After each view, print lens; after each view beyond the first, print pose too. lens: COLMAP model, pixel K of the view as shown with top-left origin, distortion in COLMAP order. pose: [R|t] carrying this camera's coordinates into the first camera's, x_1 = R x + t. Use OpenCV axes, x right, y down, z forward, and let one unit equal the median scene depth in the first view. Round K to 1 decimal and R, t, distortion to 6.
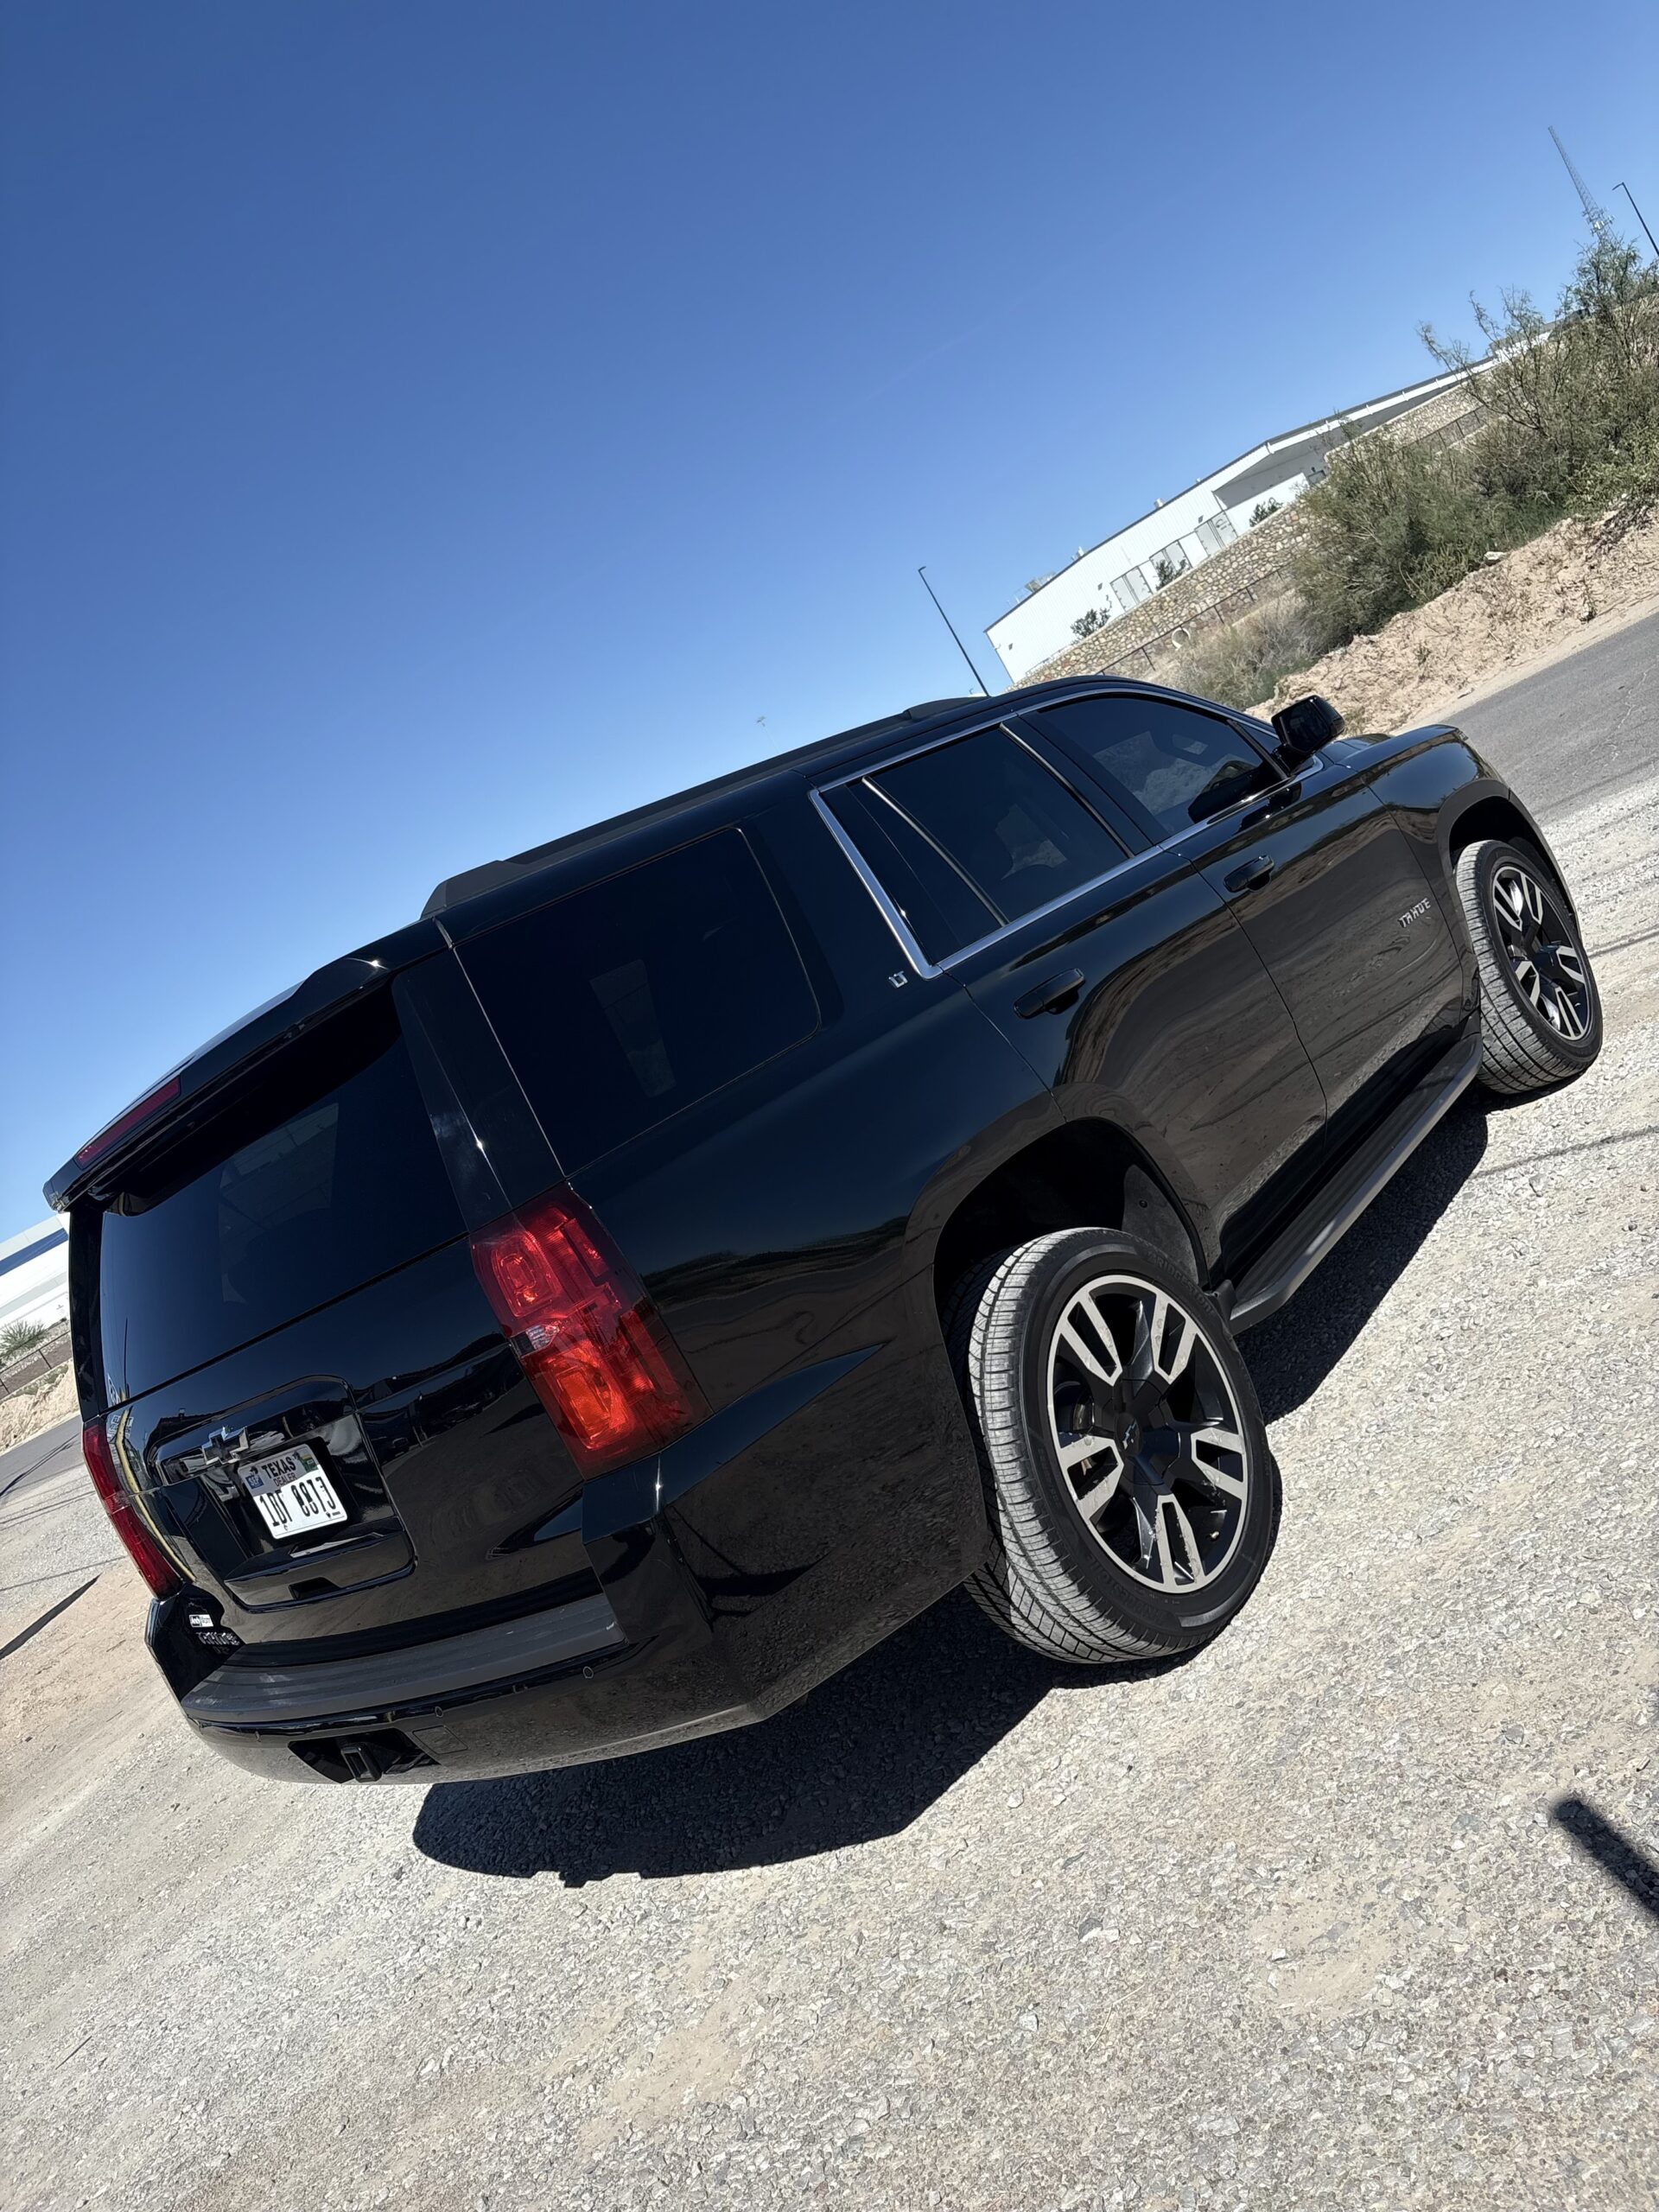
lens RADIAL K [[1685.7, 0, 829.5], [0, 1685.7, 1106.0], [0, 0, 1]] dist [-0.001383, -0.000909]
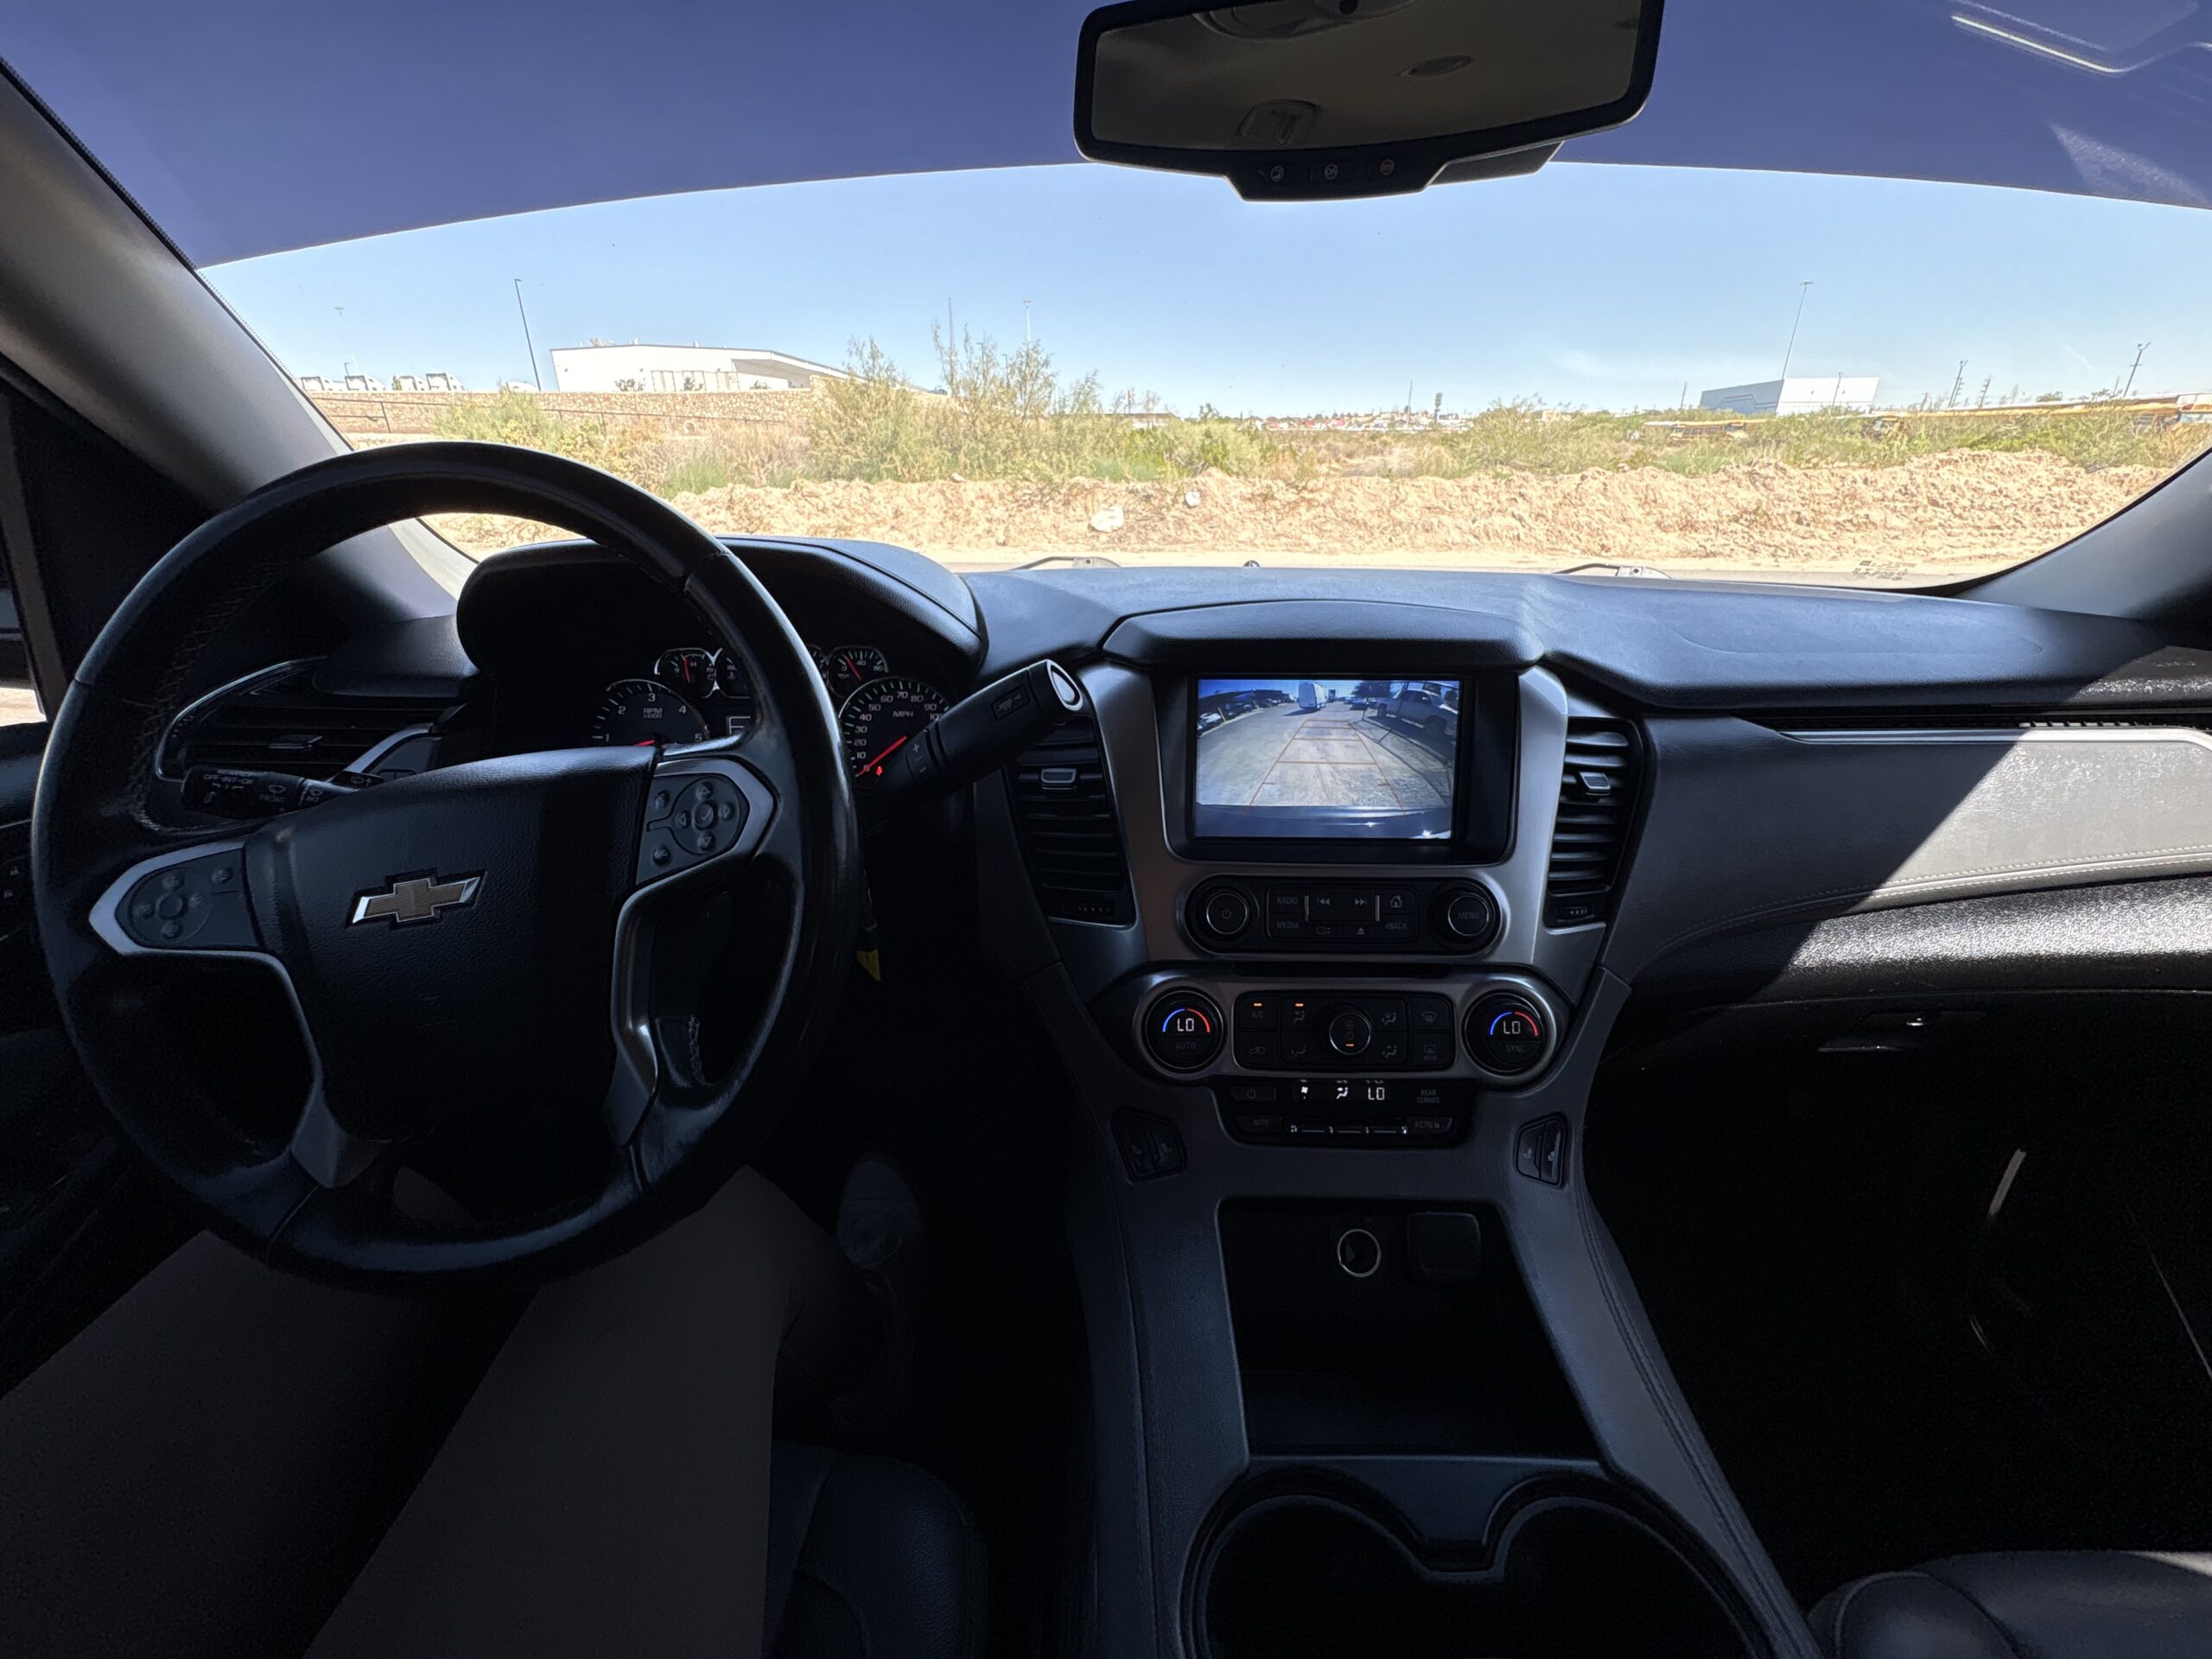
lens RADIAL K [[868.0, 0, 1106.0], [0, 868.0, 829.5], [0, 0, 1]] dist [0.001932, 0.000169]
pose [[0.678878, 0.252811, 0.689356, 0.012088], [-0.315814, 0.948111, -0.036692, -0.027214], [-0.662862, -0.192798, 0.723493, 0.242557]]
